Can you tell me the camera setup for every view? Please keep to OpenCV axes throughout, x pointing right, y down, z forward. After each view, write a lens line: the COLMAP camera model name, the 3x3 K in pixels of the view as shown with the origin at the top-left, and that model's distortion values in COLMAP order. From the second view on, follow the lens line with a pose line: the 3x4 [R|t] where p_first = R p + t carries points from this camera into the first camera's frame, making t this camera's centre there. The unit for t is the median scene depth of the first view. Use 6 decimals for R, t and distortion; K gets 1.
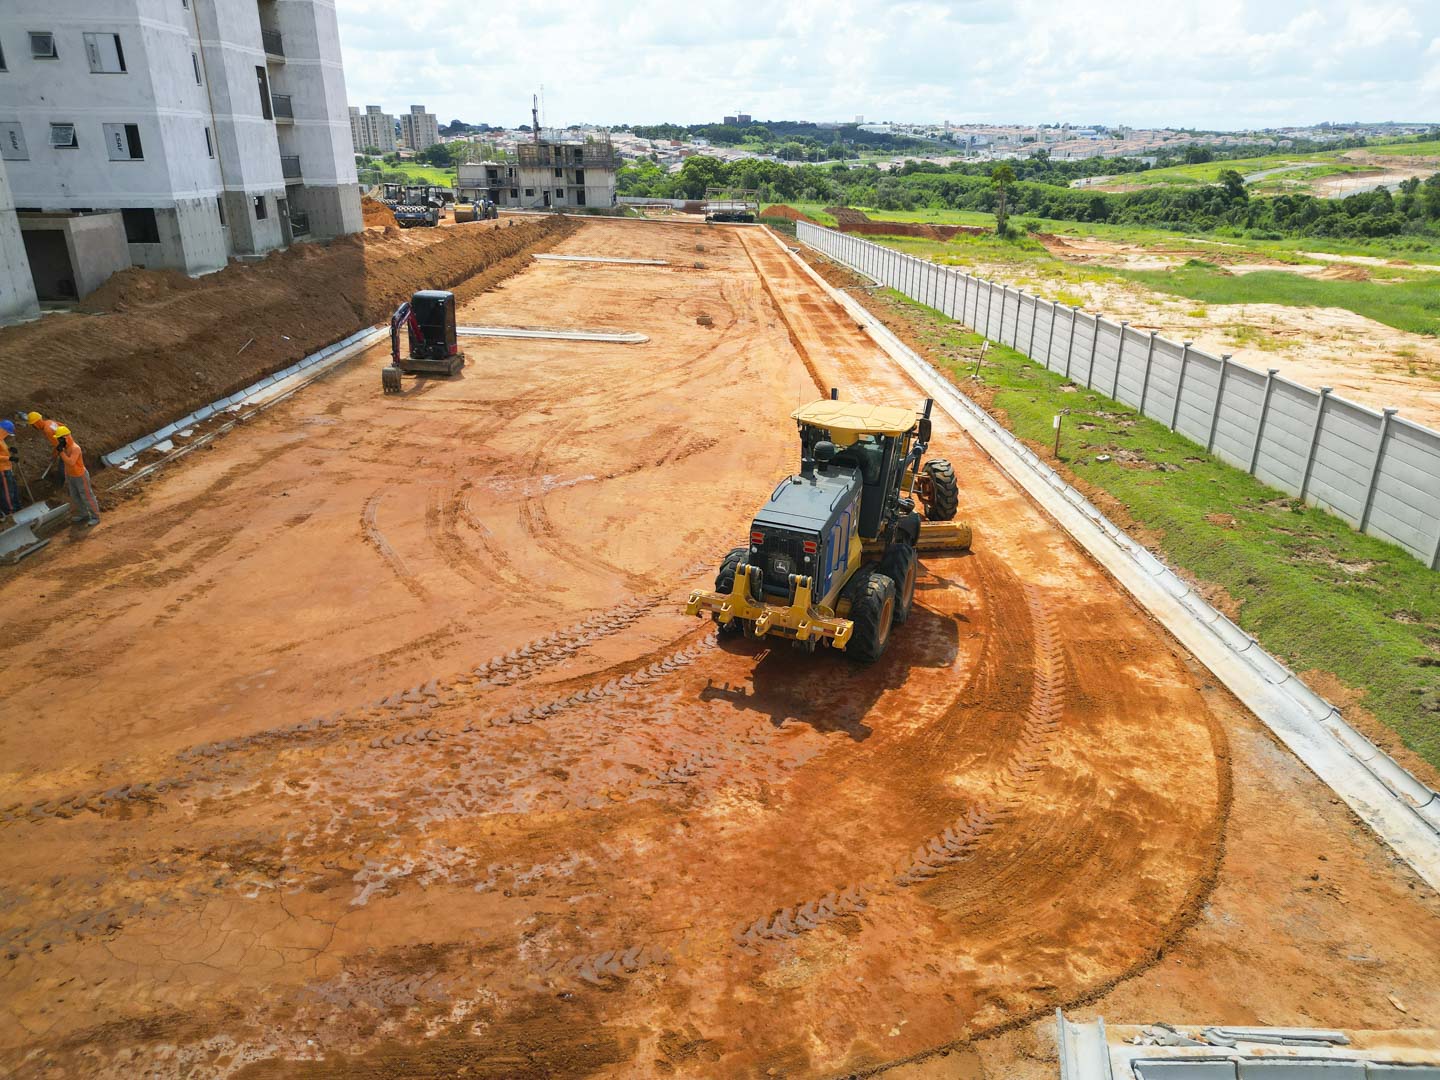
lens RADIAL K [[1011.9, 0, 723.2], [0, 1011.9, 547.1], [0, 0, 1]] dist [0.071324, -0.064201]
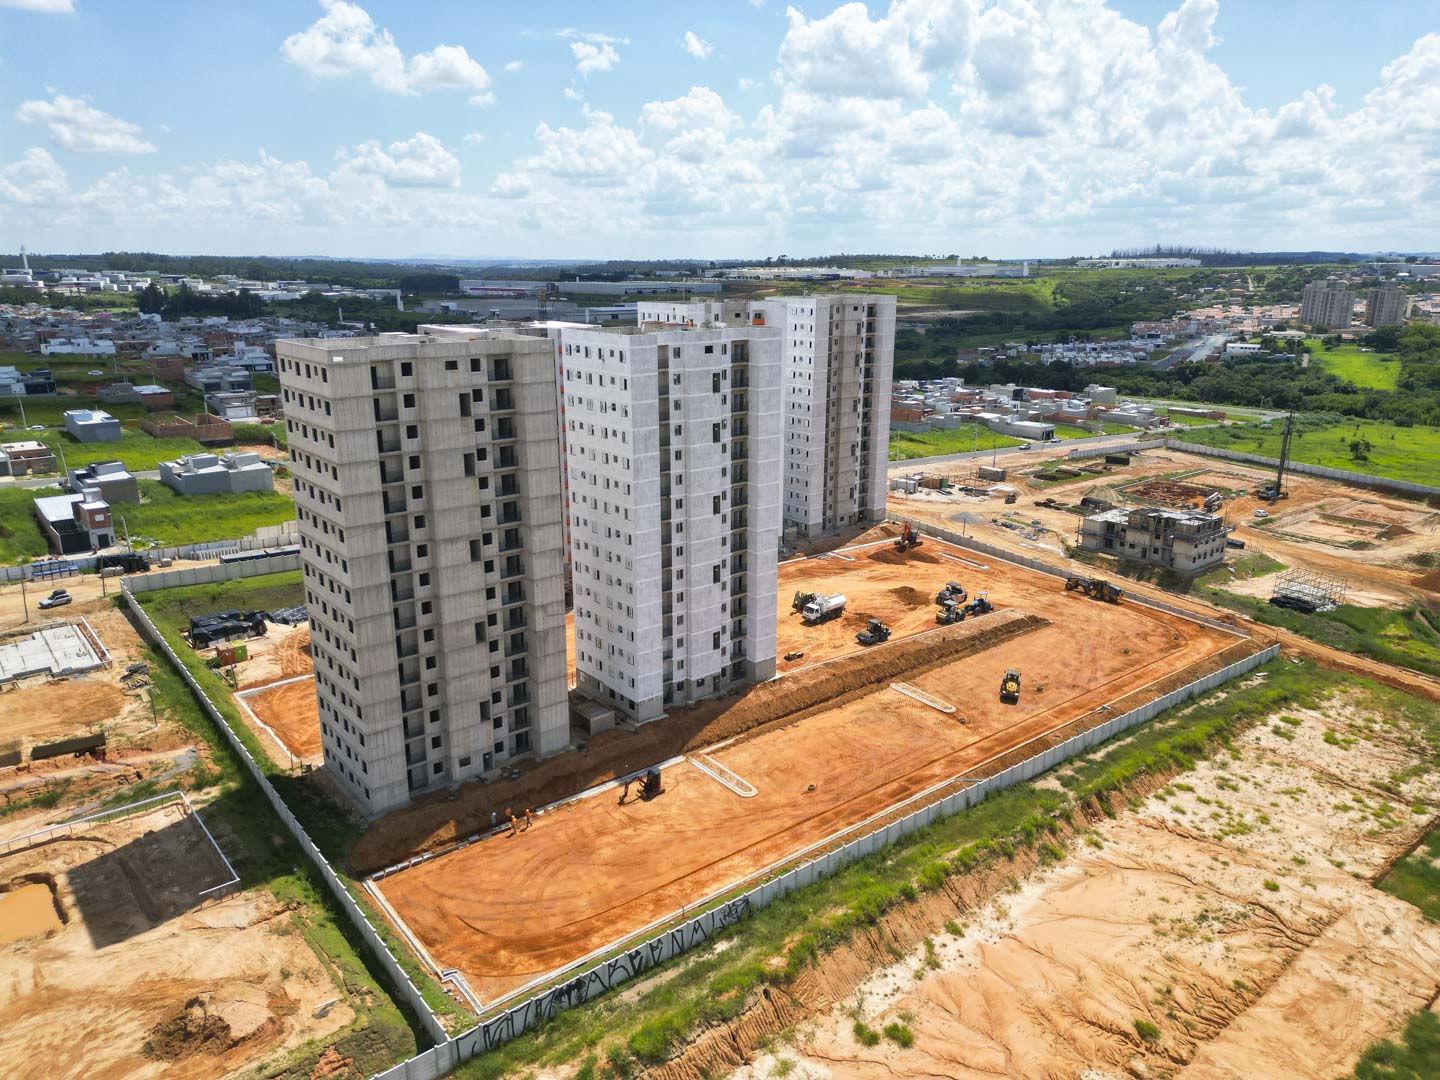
lens RADIAL K [[1015.9, 0, 722.7], [0, 1015.9, 540.0], [0, 0, 1]] dist [0.082518, -0.086002]
pose [[0.624815, 0.215559, -0.750427, 0.169784], [-0.289996, 0.956449, 0.033284, -0.090342], [0.724919, 0.196824, 0.660115, -0.088347]]
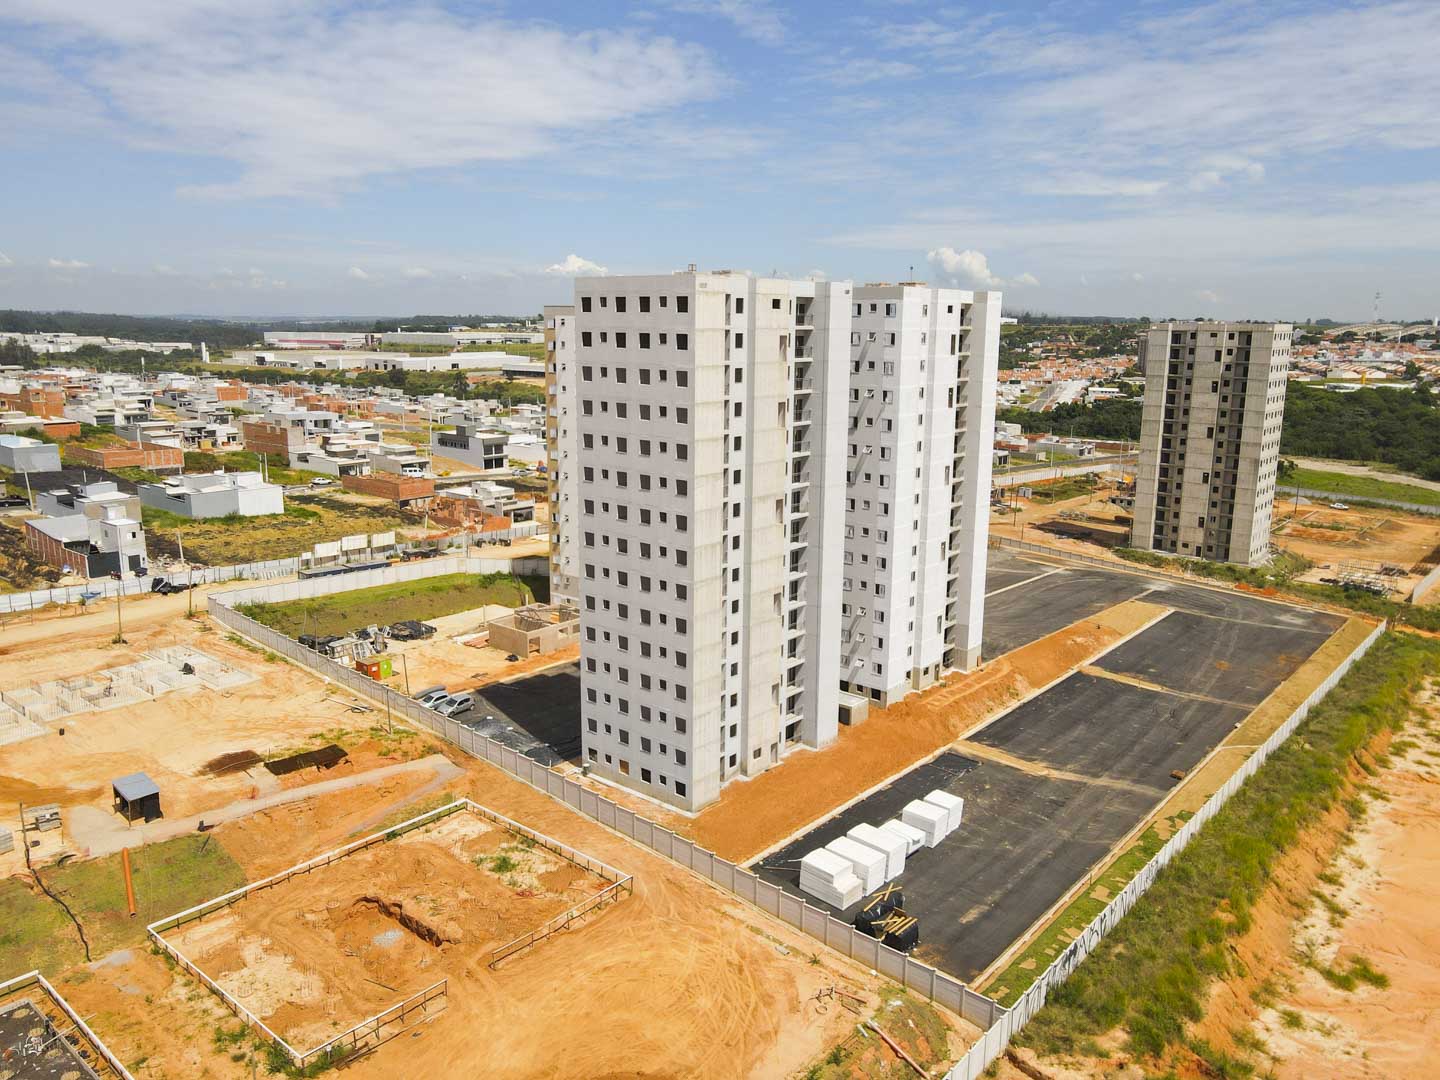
lens RADIAL K [[1065.4, 0, 722.5], [0, 1065.4, 546.6], [0, 0, 1]] dist [0.018110, -0.003846]
pose [[0.753538, 0.151137, -0.639795, 0.089132], [-0.252837, 0.964985, -0.069831, -0.036256], [0.606839, 0.214385, 0.765366, -0.151612]]
